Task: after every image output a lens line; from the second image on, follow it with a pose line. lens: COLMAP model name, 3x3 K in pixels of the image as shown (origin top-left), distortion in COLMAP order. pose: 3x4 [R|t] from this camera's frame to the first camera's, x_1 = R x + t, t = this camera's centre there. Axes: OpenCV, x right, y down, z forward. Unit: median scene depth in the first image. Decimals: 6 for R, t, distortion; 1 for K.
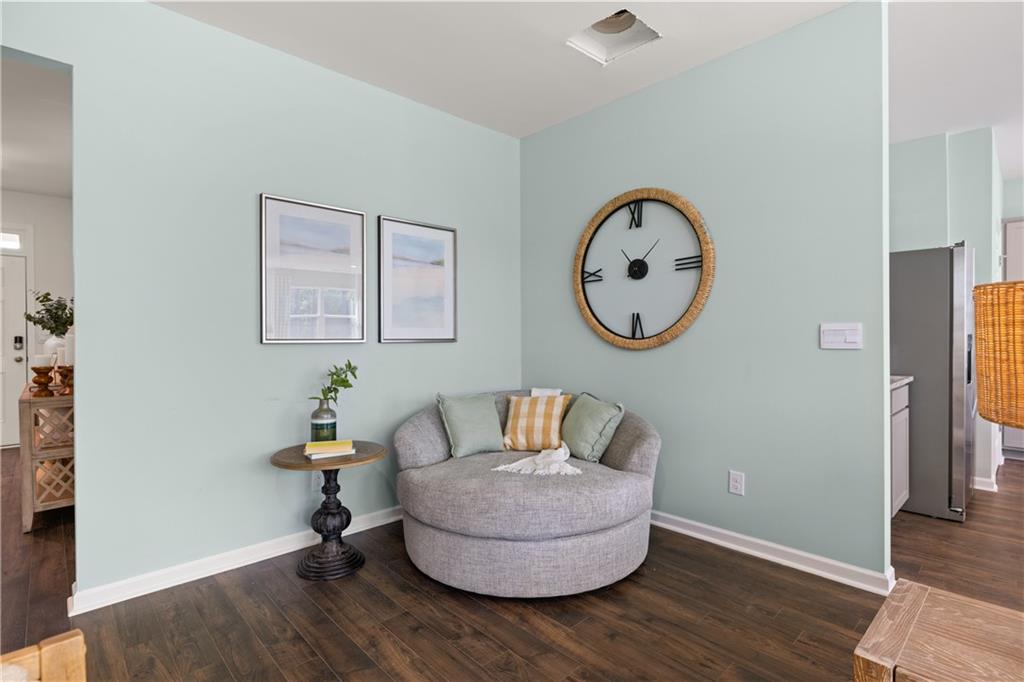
lens RADIAL K [[501.7, 0, 509.8], [0, 501.7, 334.7], [0, 0, 1]] dist [-0.002634, 0.000078]
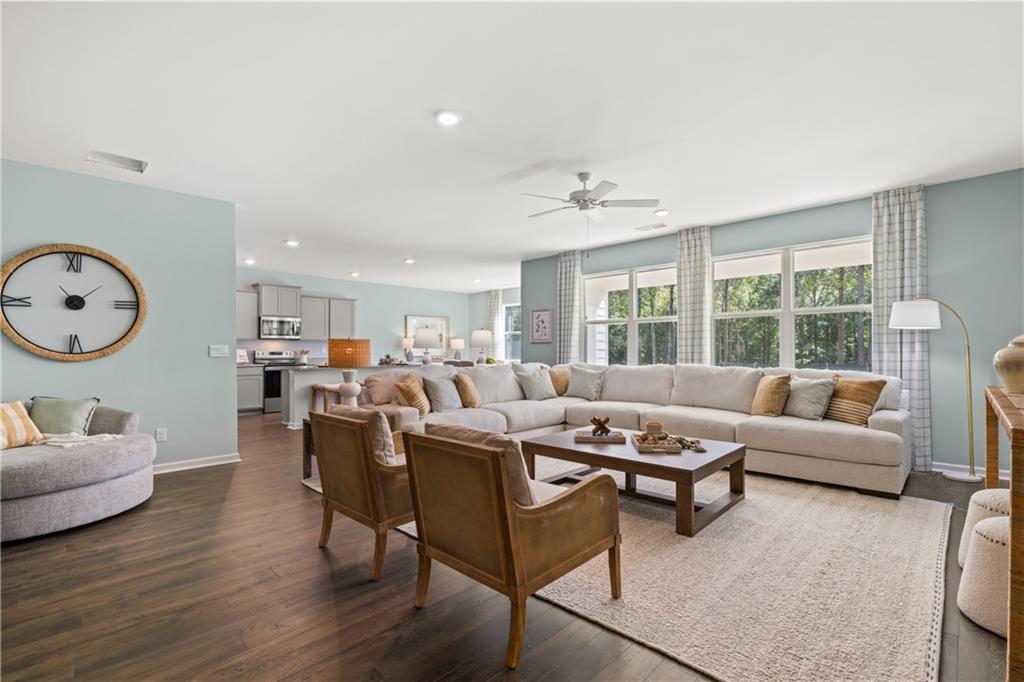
lens RADIAL K [[462.9, 0, 507.8], [0, 462.9, 347.5], [0, 0, 1]] dist [-0.002592, 0.002048]
pose [[-0.039173, 0.007862, 0.999202, -1.070736], [-0.000871, 0.999968, -0.007902, 0.001000], [-0.999232, -0.001180, -0.039165, -0.133309]]
